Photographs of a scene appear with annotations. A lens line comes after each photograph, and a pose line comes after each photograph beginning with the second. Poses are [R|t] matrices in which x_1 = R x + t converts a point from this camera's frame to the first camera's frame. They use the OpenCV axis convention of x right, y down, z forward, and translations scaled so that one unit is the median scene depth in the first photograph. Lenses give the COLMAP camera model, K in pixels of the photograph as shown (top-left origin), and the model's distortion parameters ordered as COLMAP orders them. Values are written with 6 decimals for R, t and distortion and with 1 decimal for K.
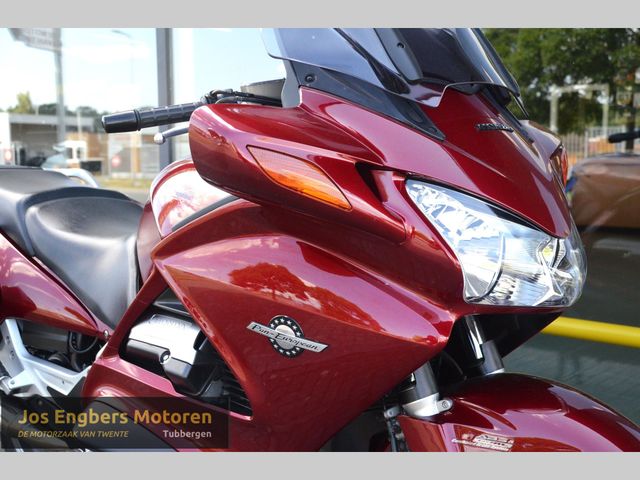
lens RADIAL K [[778.0, 0, 338.5], [0, 778.0, 239.5], [0, 0, 1]] dist [0.167699, 0.034101]
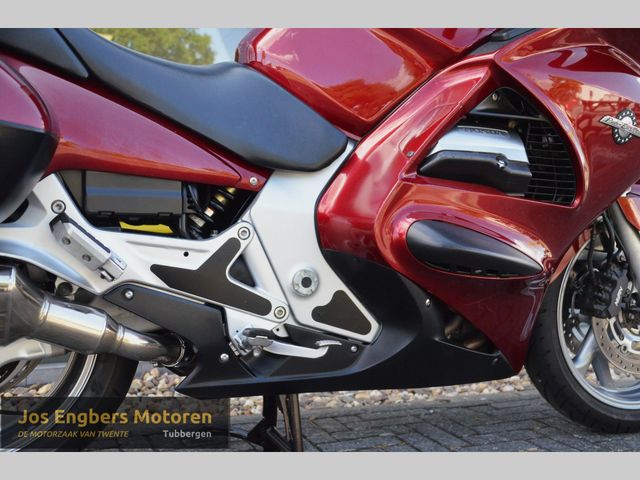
lens RADIAL K [[754.1, 0, 323.9], [0, 754.1, 248.8], [0, 0, 1]] dist [-0.005726, 0.227574]
pose [[0.440225, -0.035351, 0.897191, -1.316577], [0.076516, 0.997067, 0.001742, 0.266694], [-0.894621, 0.067882, 0.441639, 0.856530]]
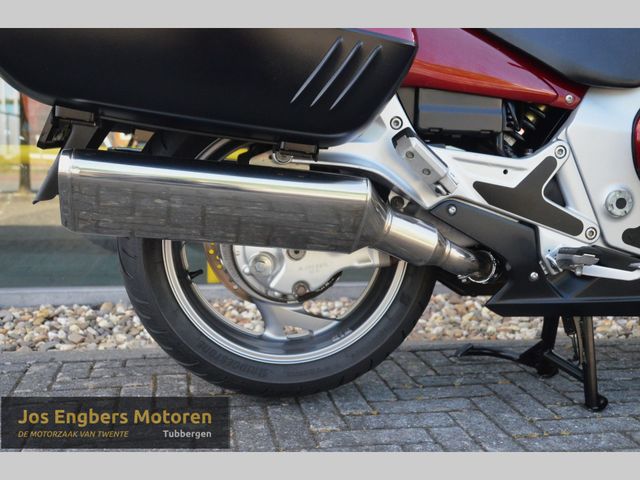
lens RADIAL K [[754.1, 0, 323.9], [0, 754.1, 248.8], [0, 0, 1]] dist [-0.005726, 0.227574]
pose [[0.604877, -0.090721, 0.791134, -1.454644], [0.059506, 0.995861, 0.068702, 0.280100], [-0.794092, 0.005521, 0.607772, 1.041226]]
